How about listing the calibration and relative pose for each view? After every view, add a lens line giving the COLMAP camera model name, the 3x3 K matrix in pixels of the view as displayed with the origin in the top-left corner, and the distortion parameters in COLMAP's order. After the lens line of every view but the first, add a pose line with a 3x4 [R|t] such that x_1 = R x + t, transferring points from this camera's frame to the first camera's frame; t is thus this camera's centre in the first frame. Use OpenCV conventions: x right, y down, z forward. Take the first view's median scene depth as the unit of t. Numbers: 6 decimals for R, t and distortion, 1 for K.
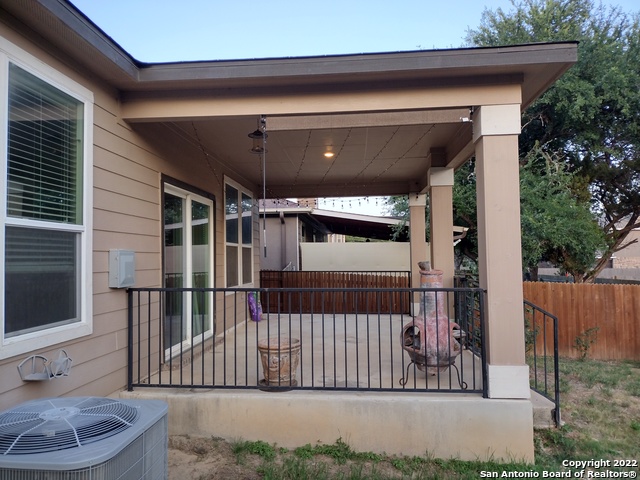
lens RADIAL K [[480.2, 0, 318.7], [0, 480.2, 240.0], [0, 0, 1]] dist [0.030062, -0.024313]
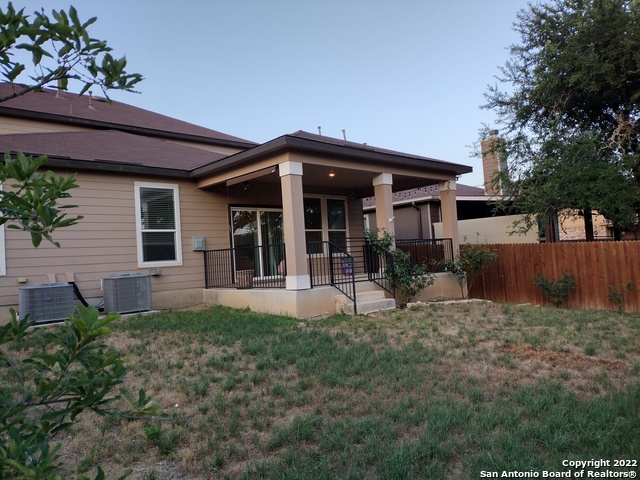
lens RADIAL K [[480.2, 0, 321.7], [0, 480.2, 240.2], [0, 0, 1]] dist [0.030062, -0.024313]
pose [[0.736448, -0.059654, -0.673858, 1.954672], [0.077784, 0.996965, -0.003249, 0.103646], [0.672007, -0.050023, 0.738853, -0.554000]]
